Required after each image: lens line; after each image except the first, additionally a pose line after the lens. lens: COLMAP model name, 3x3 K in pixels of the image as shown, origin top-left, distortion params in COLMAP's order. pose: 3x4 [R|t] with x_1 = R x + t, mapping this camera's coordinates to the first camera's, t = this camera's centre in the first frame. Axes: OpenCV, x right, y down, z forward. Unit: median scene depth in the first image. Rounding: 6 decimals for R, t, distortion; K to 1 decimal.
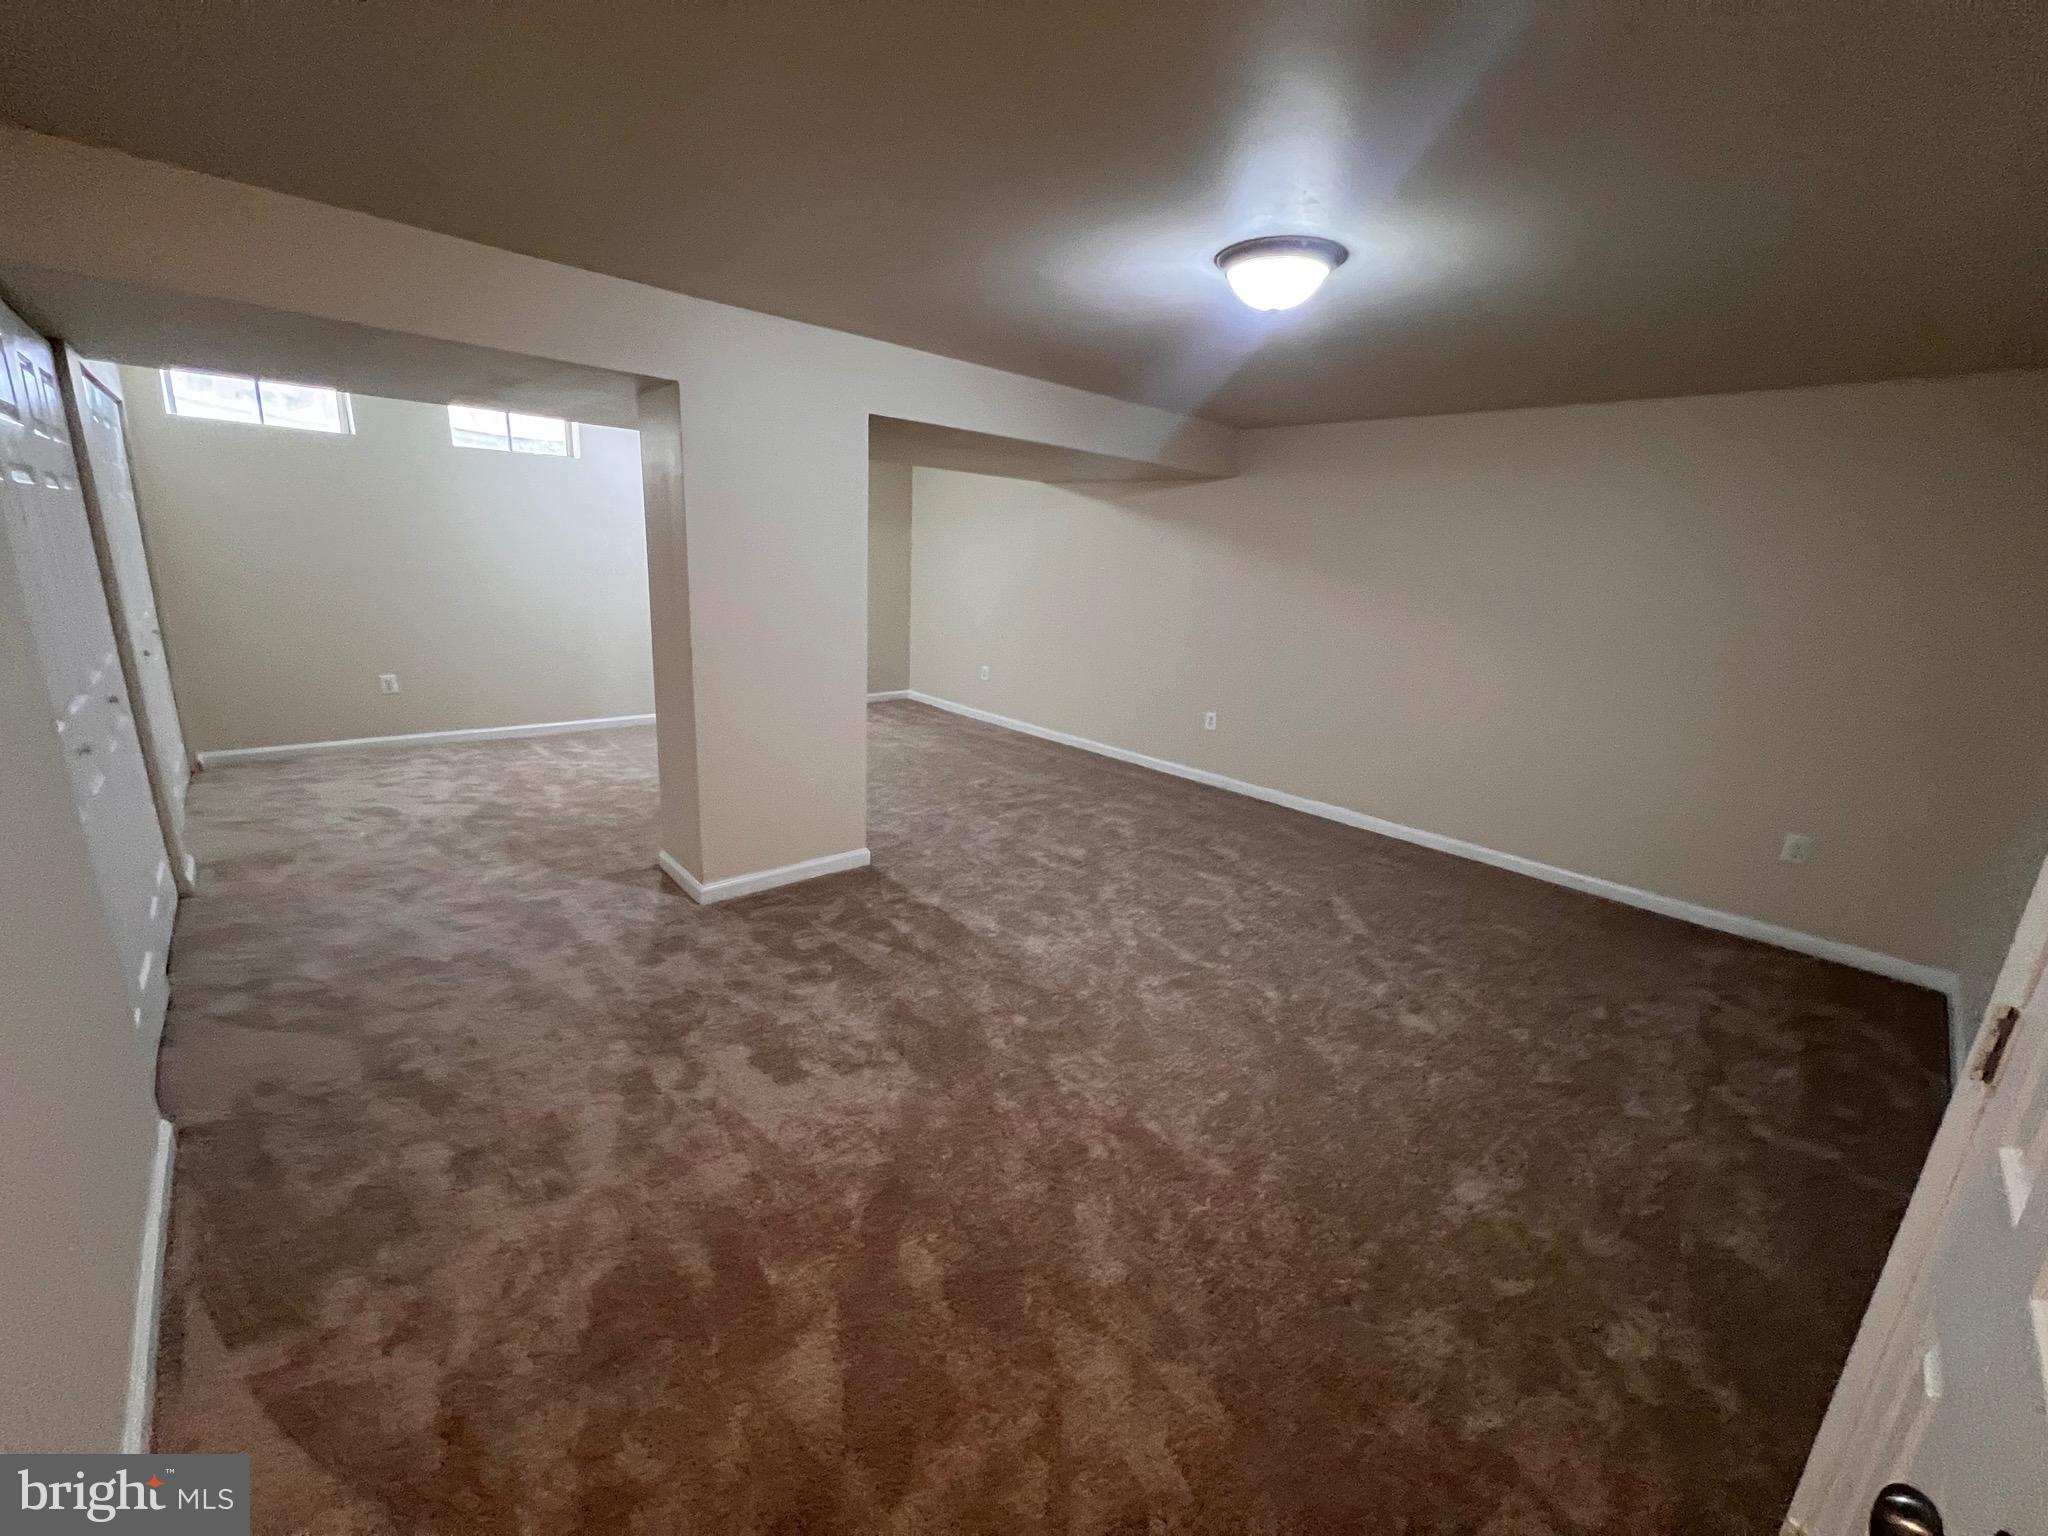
lens RADIAL K [[820.5, 0, 1020.8], [0, 820.5, 767.1], [0, 0, 1]] dist [0.005135, 0.000294]
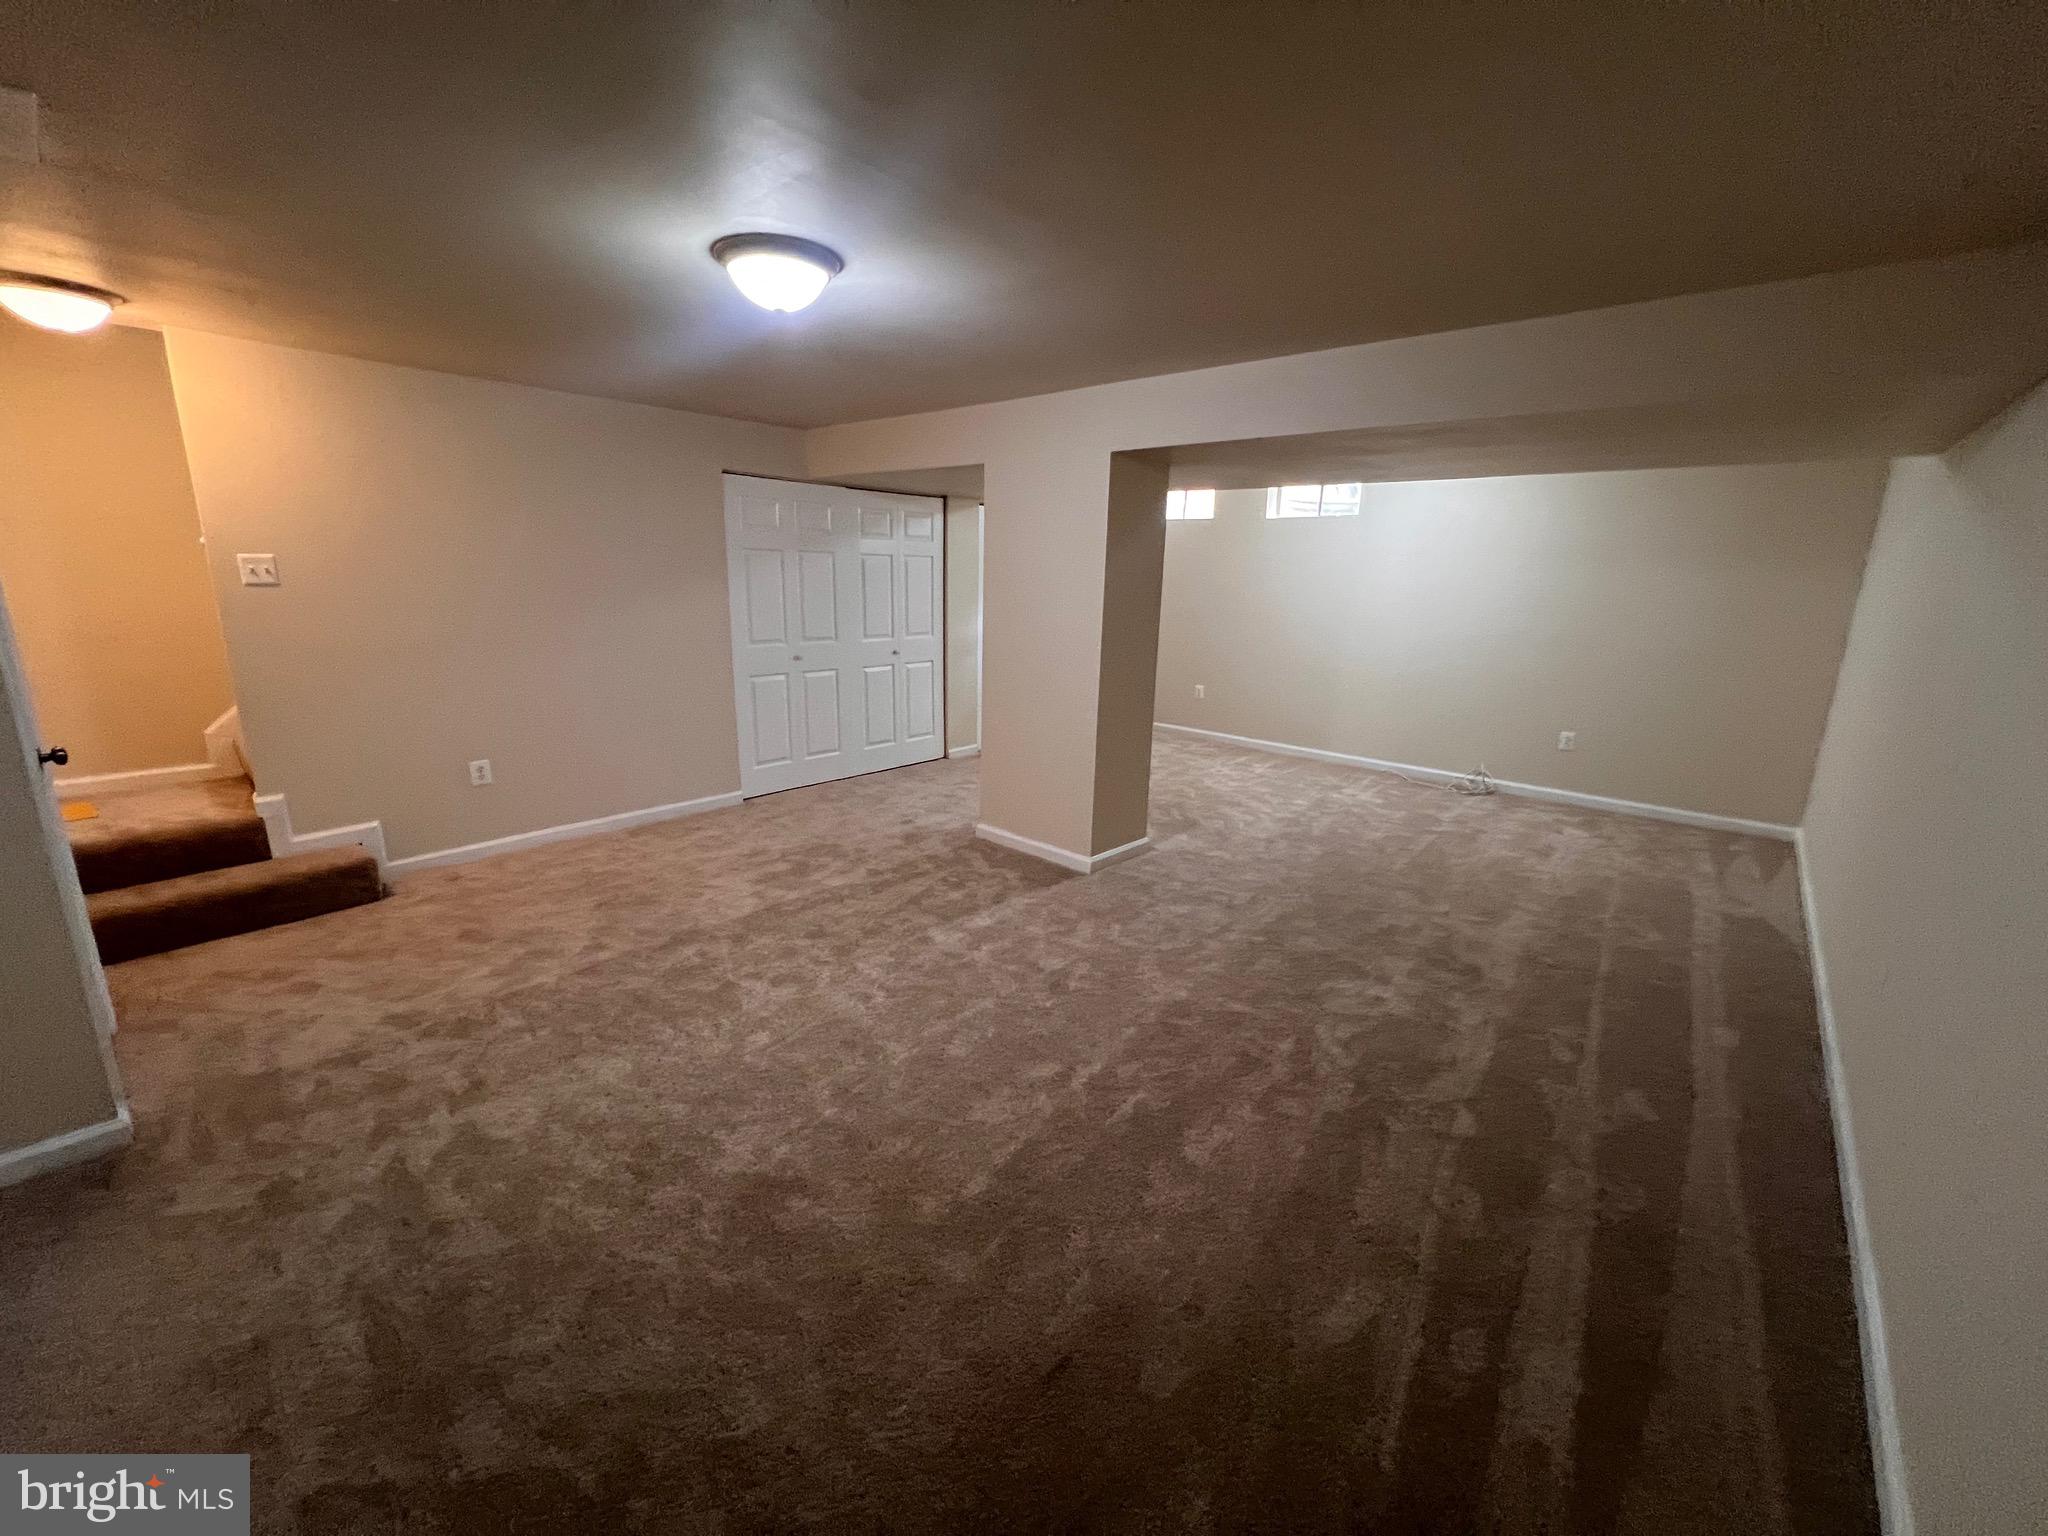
lens RADIAL K [[820.5, 0, 1022.4], [0, 820.5, 761.9], [0, 0, 1]] dist [0.005135, 0.000294]
pose [[0.103184, 0.179641, -0.978306, 0.929832], [-0.275449, 0.950250, 0.145437, -0.169748], [0.955762, 0.254467, 0.147533, 0.838205]]
